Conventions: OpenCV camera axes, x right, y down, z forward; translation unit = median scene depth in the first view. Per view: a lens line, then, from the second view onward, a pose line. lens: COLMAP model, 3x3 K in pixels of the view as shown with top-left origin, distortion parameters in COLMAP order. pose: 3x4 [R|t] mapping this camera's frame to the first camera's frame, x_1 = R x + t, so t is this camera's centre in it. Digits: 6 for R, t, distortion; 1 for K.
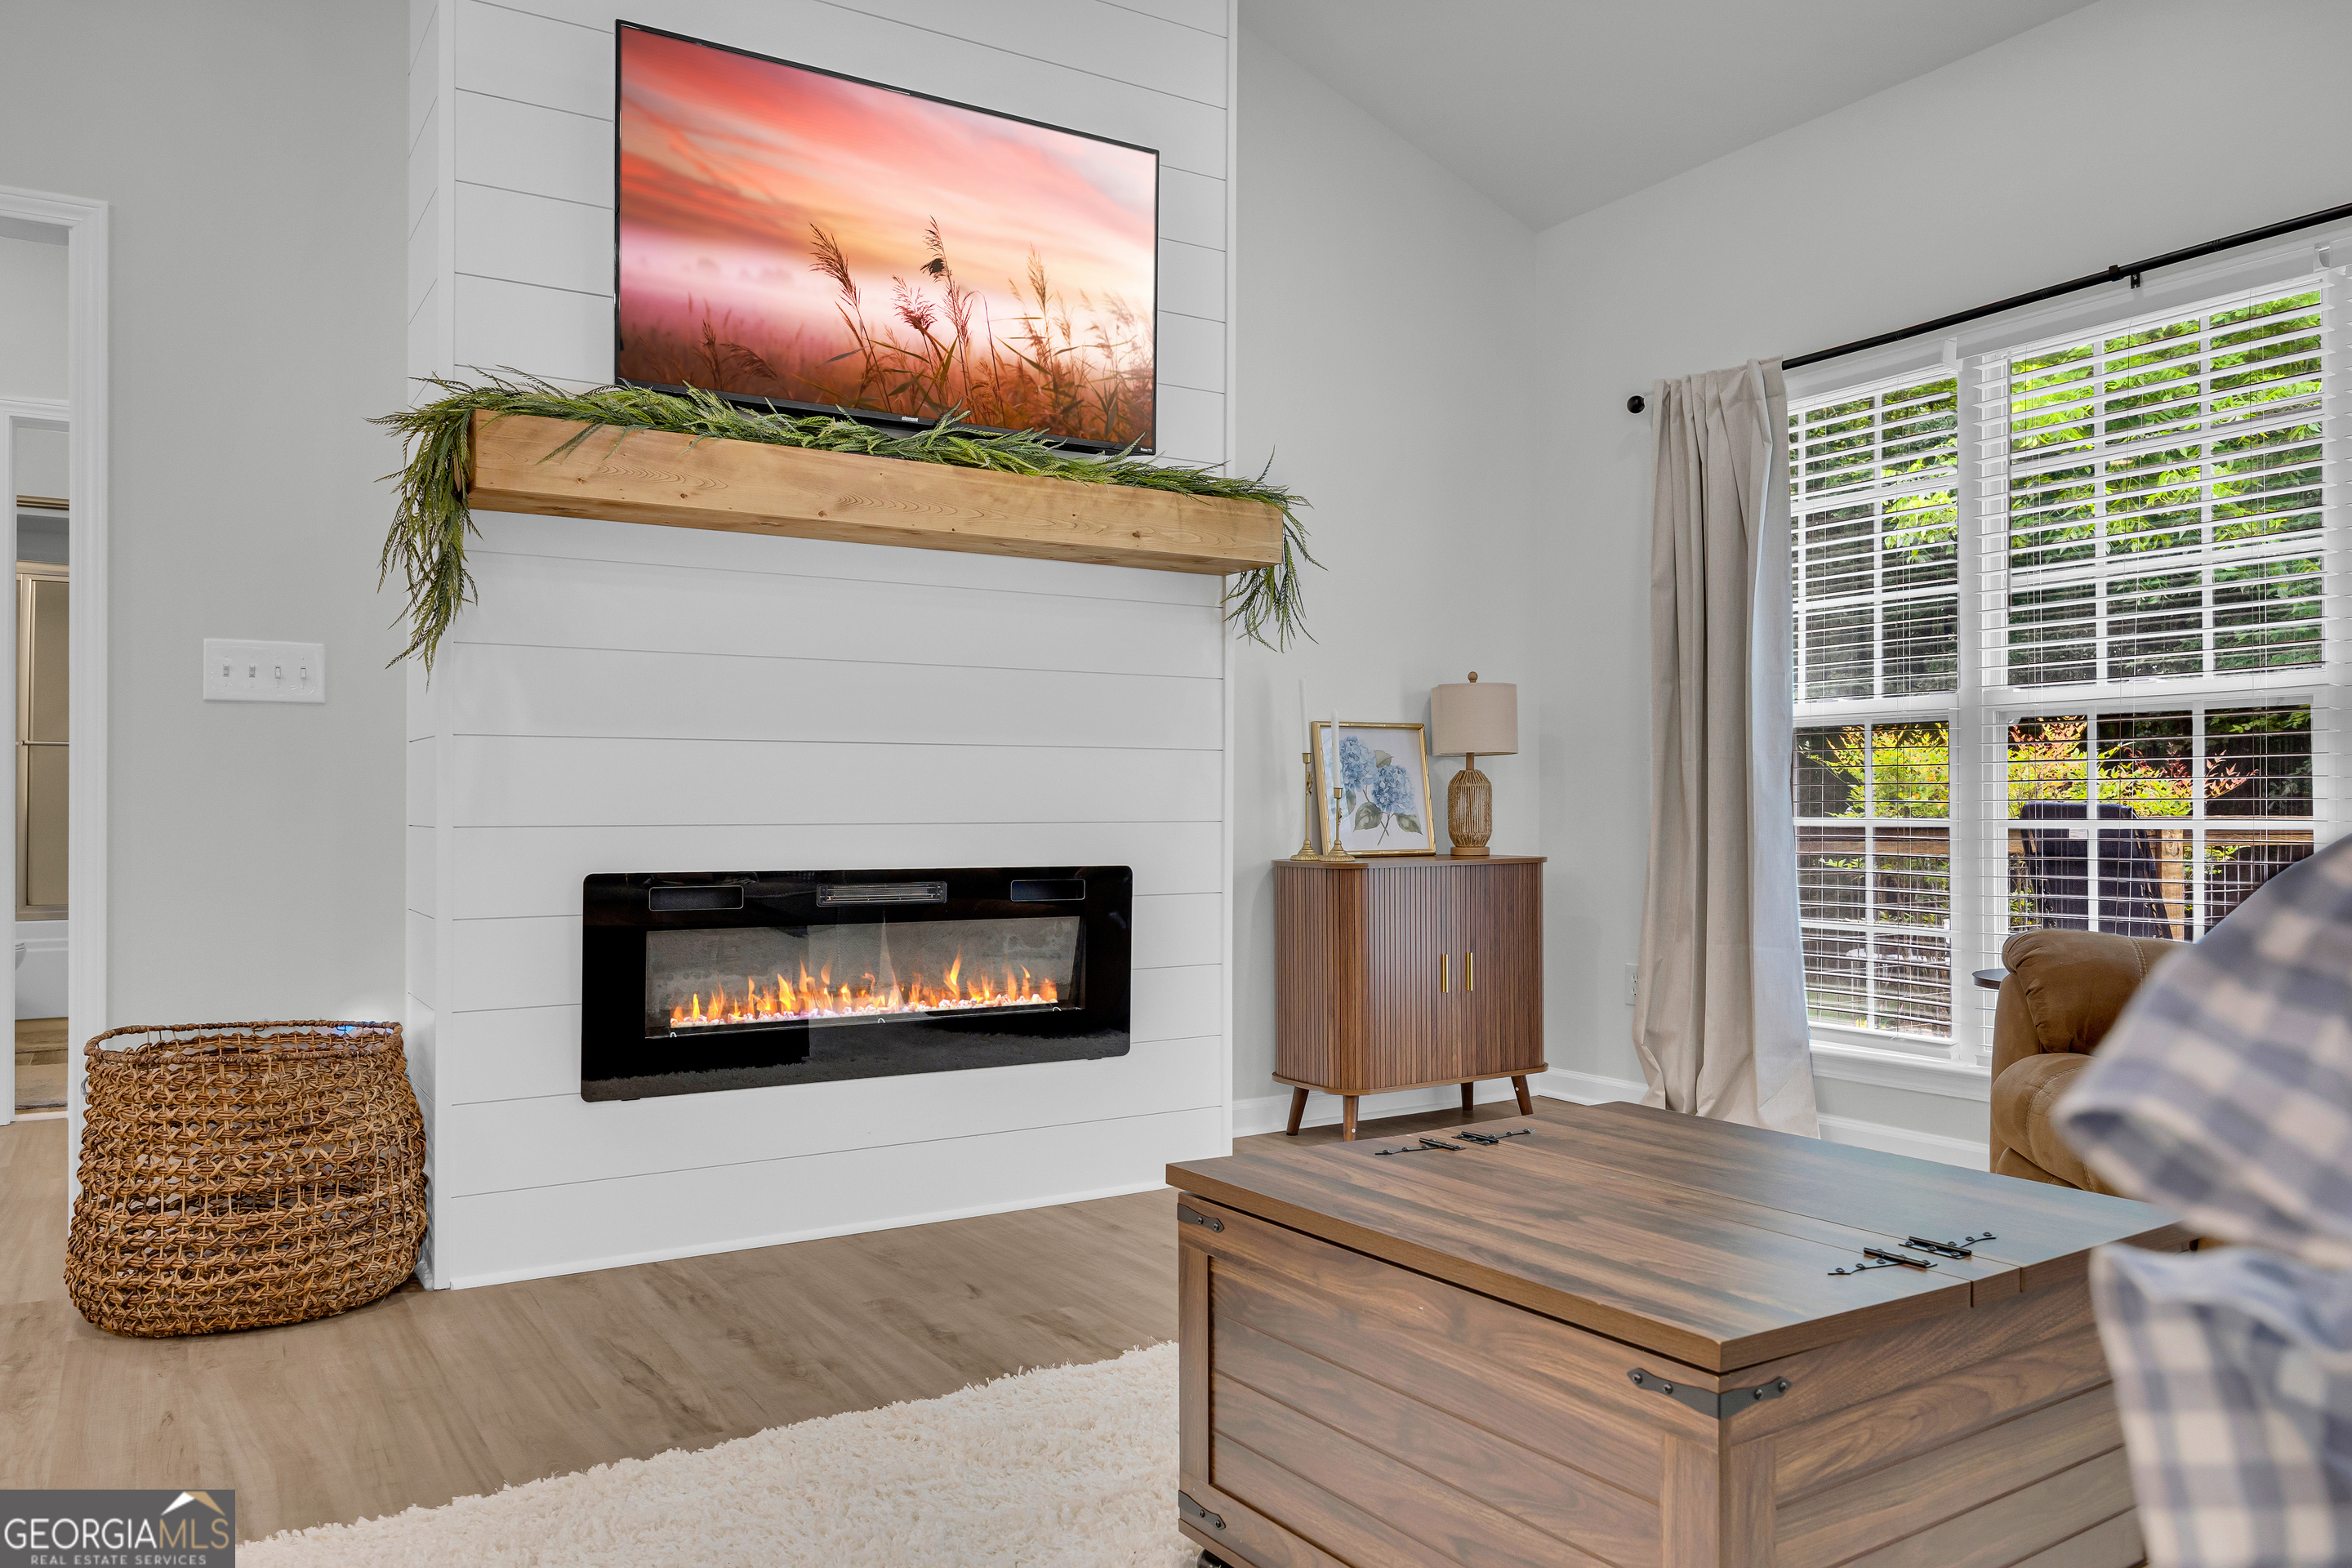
lens RADIAL K [[1645.1, 0, 1175.4], [0, 1645.1, 785.2], [0, 0, 1]] dist [0.002451, 0.001695]
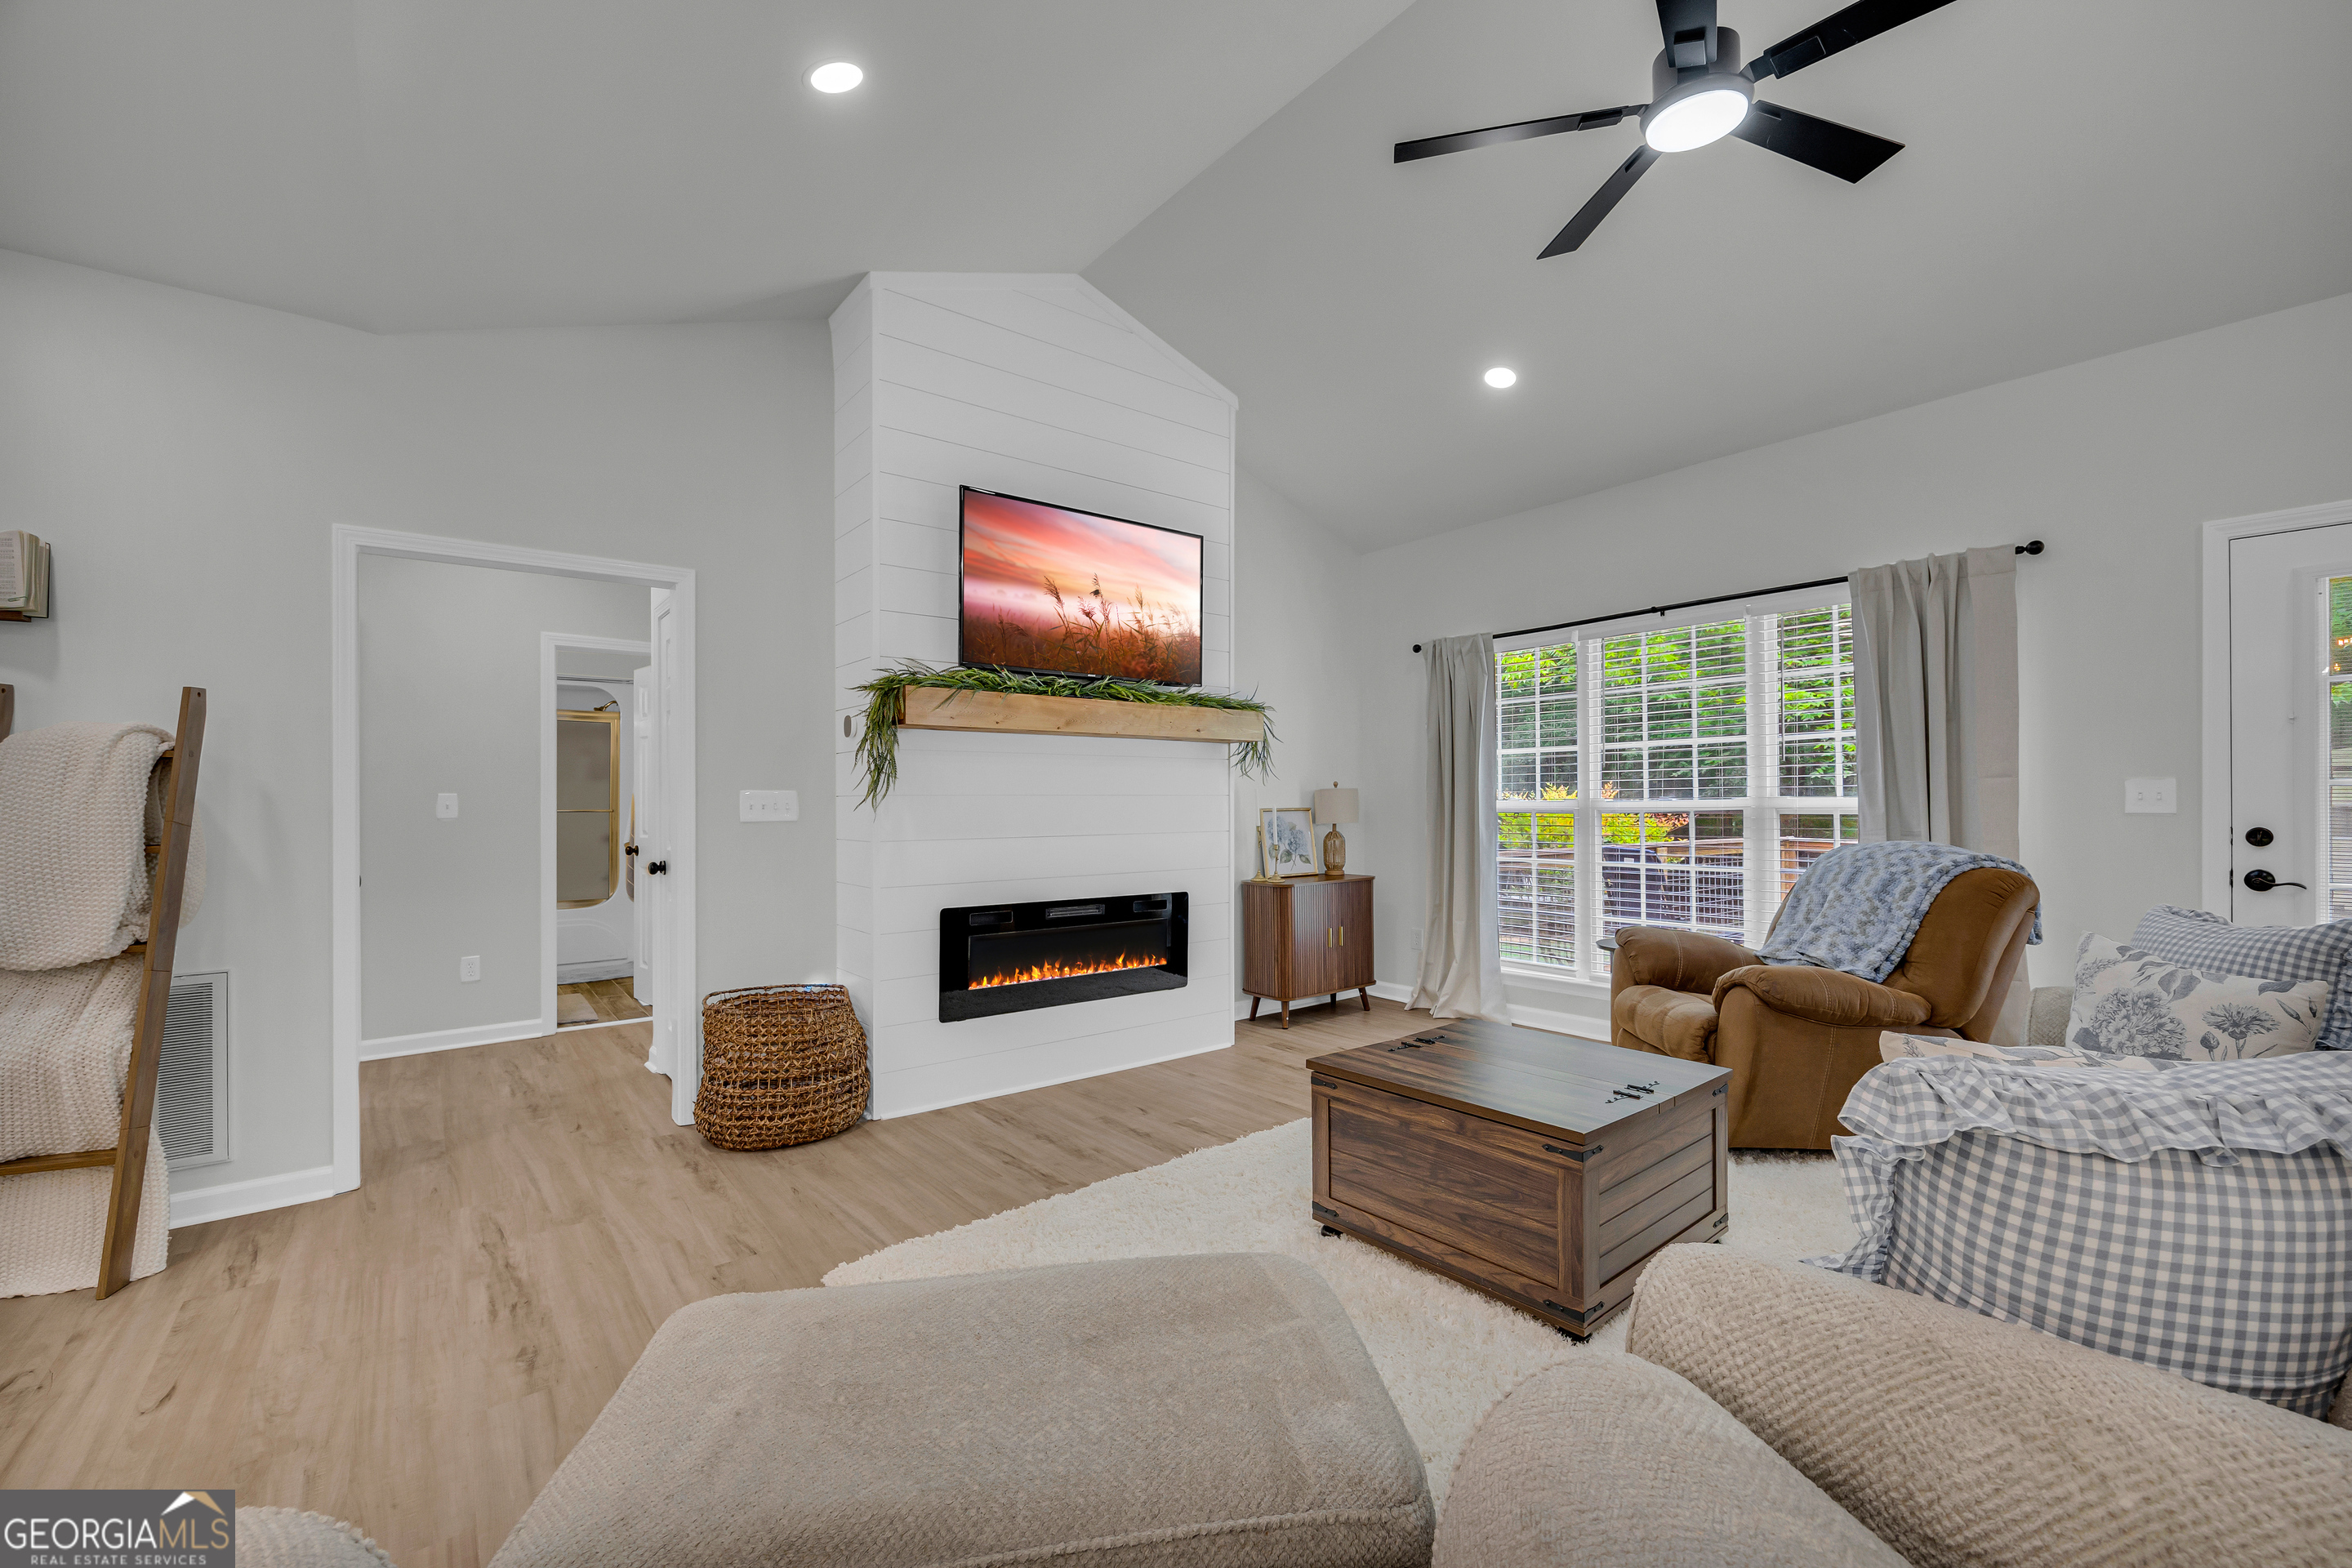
lens RADIAL K [[967.5, 0, 1178.8], [0, 967.5, 788.6], [0, 0, 1]] dist [-0.001515, -0.000541]
pose [[0.993998, -0.002438, 0.109370, -0.197399], [0.002556, 0.999996, -0.000942, -0.088566], [-0.109367, 0.001216, 0.994001, -0.195129]]
